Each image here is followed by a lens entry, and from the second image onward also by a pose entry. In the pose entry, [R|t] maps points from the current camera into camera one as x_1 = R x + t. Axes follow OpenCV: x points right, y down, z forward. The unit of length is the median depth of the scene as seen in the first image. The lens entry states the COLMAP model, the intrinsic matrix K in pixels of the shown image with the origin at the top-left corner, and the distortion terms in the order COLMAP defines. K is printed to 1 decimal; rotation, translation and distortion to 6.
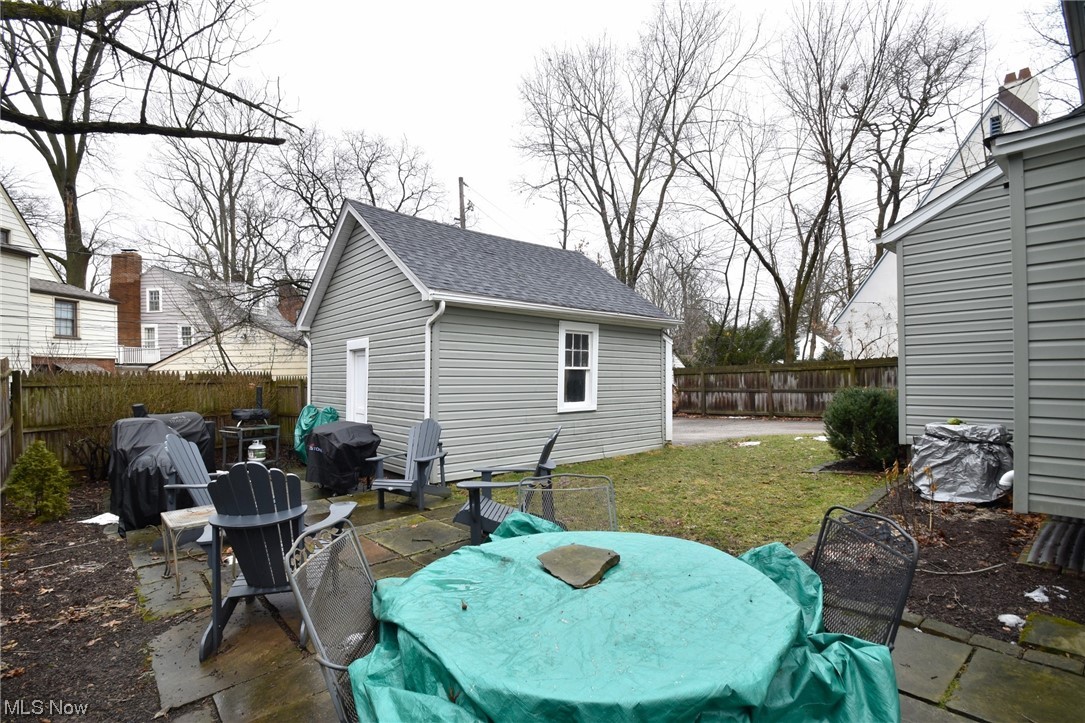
lens RADIAL K [[505.2, 0, 525.7], [0, 505.2, 377.4], [0, 0, 1]] dist [0.002477, -0.015016]
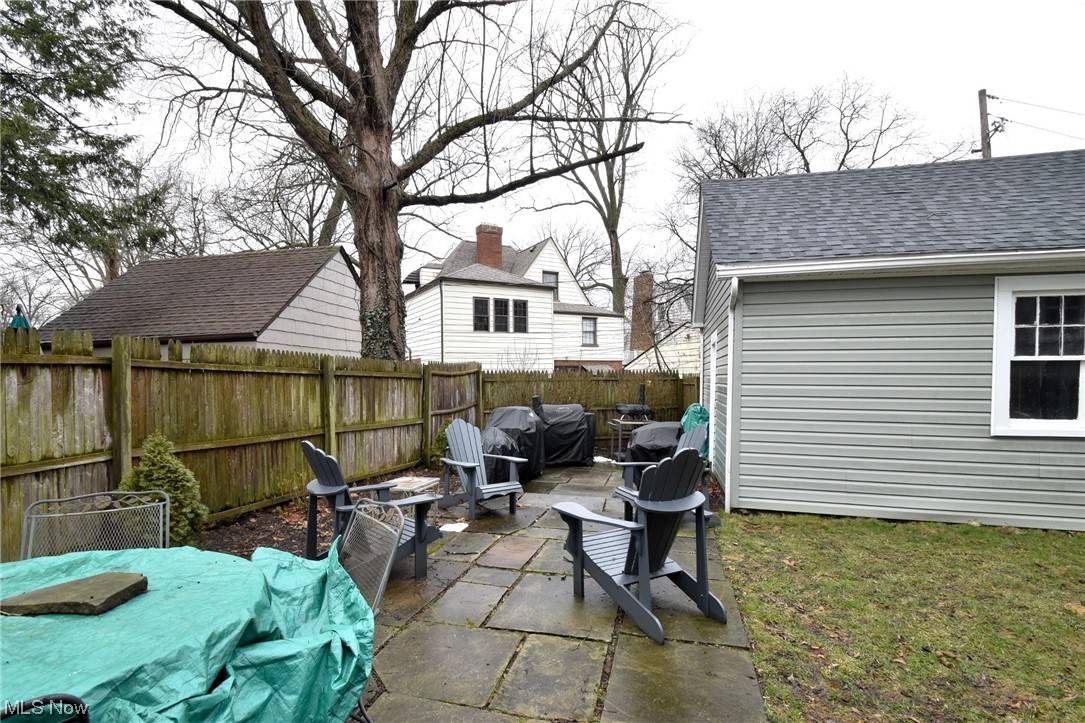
lens RADIAL K [[505.2, 0, 525.7], [0, 505.2, 377.4], [0, 0, 1]] dist [0.002477, -0.015016]
pose [[0.552206, 0.003715, -0.833699, 0.156796], [-0.000371, 0.999991, 0.004211, 0.000317], [0.833708, -0.002015, 0.552202, 0.148913]]
